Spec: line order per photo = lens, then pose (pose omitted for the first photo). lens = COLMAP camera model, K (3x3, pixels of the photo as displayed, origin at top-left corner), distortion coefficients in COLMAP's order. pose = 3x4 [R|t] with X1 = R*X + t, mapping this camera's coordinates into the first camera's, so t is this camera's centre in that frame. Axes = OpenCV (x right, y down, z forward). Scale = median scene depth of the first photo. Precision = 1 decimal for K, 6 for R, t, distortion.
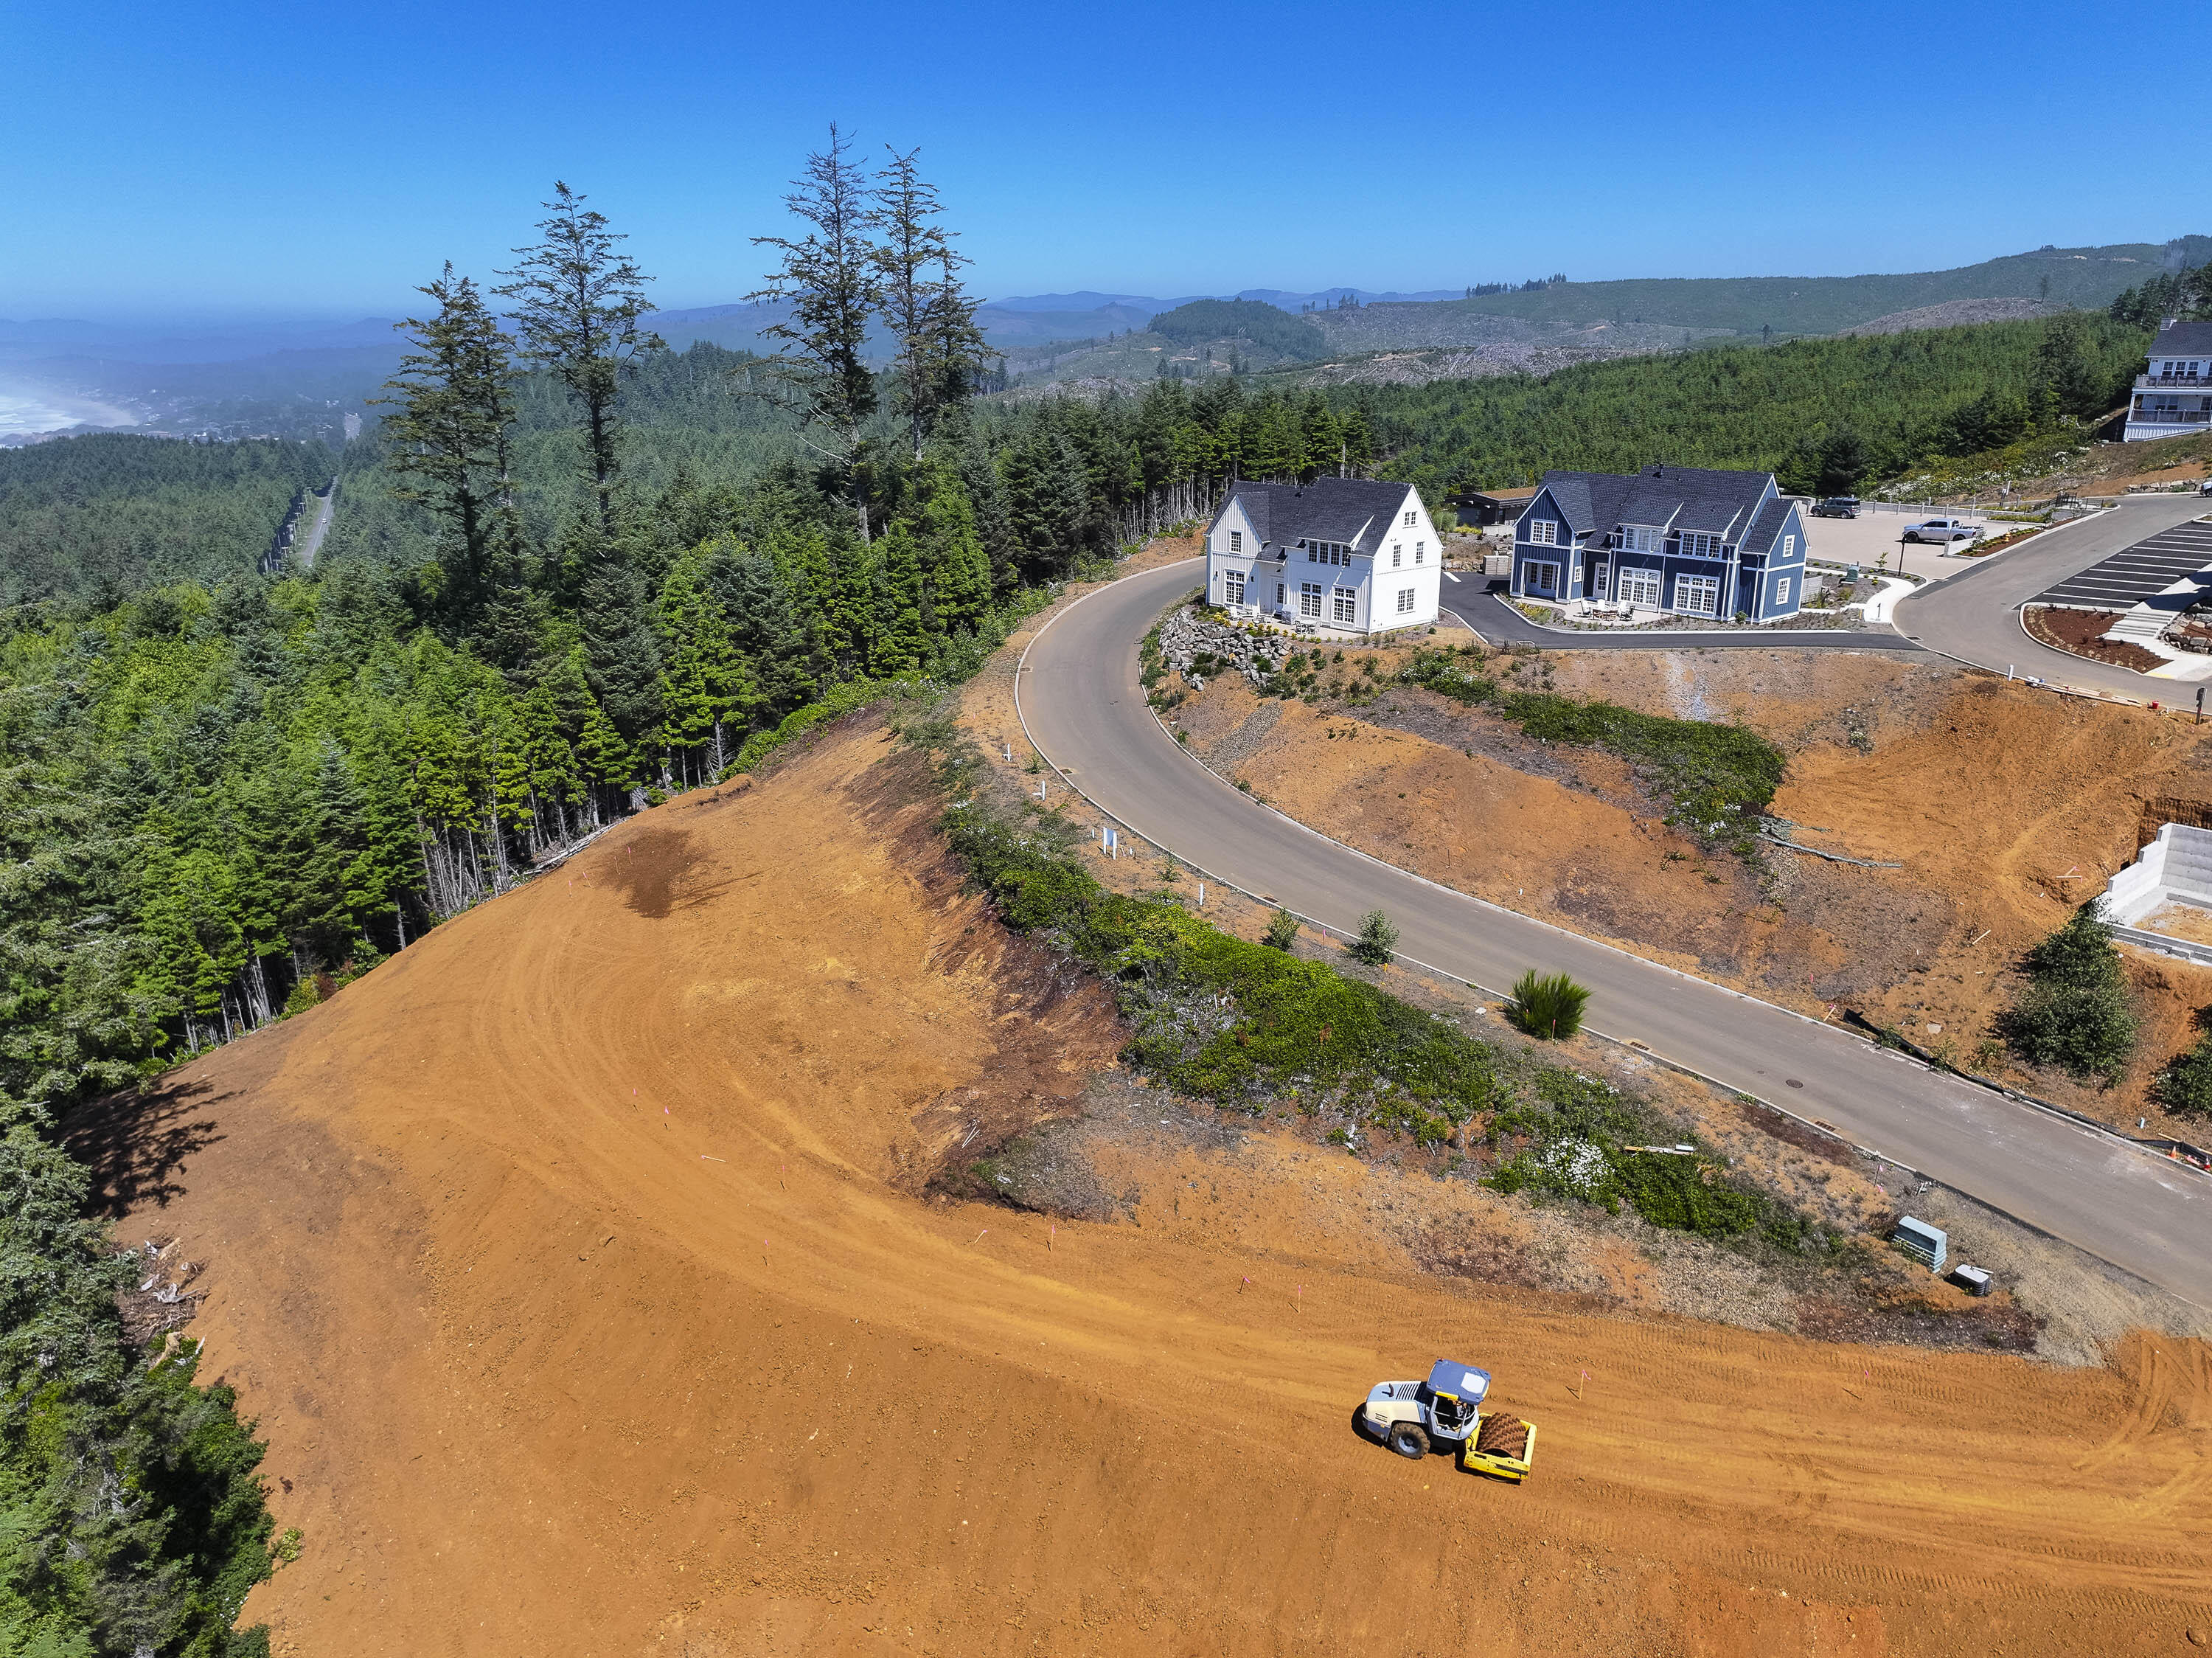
lens RADIAL K [[1558.6, 0, 1115.2], [0, 1558.6, 816.9], [0, 0, 1]] dist [0.004821, 0.003667]
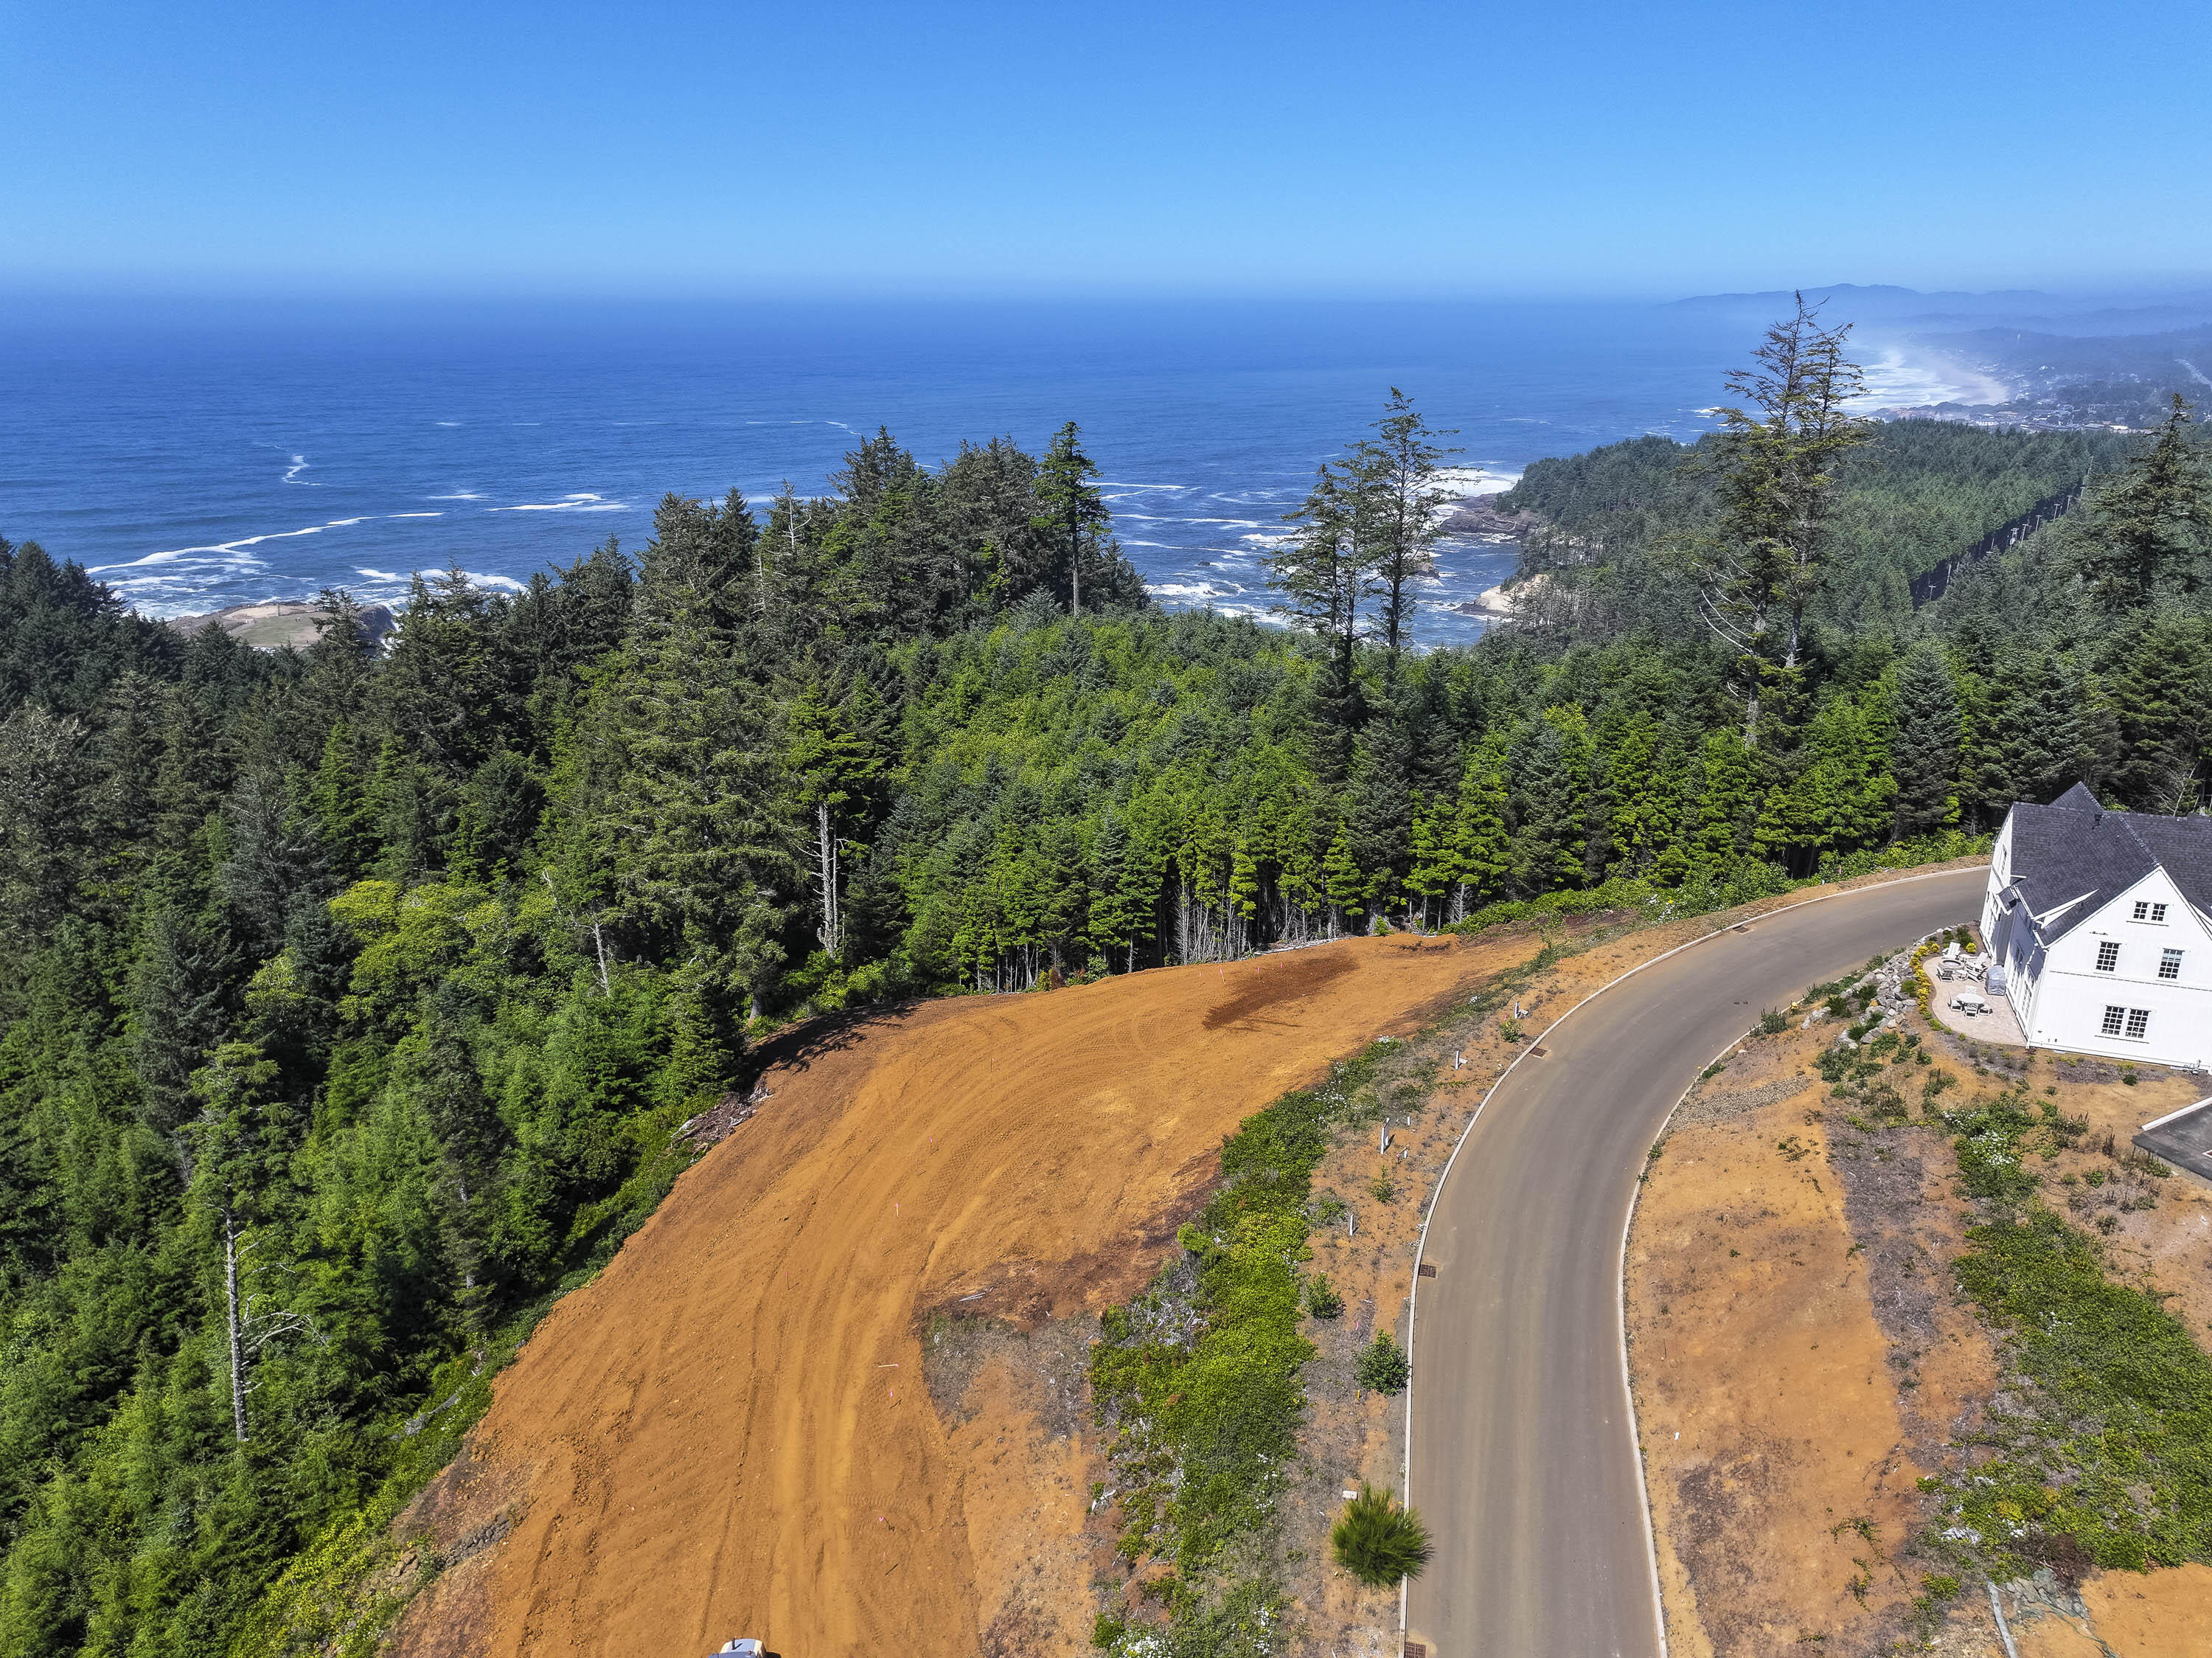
lens RADIAL K [[1558.6, 0, 1115.2], [0, 1558.6, 816.9], [0, 0, 1]] dist [0.004821, 0.003667]
pose [[0.478489, 0.271766, -0.834980, 0.601937], [-0.257046, 0.952597, 0.162746, -0.256598], [0.839628, 0.136756, 0.525663, 0.300216]]
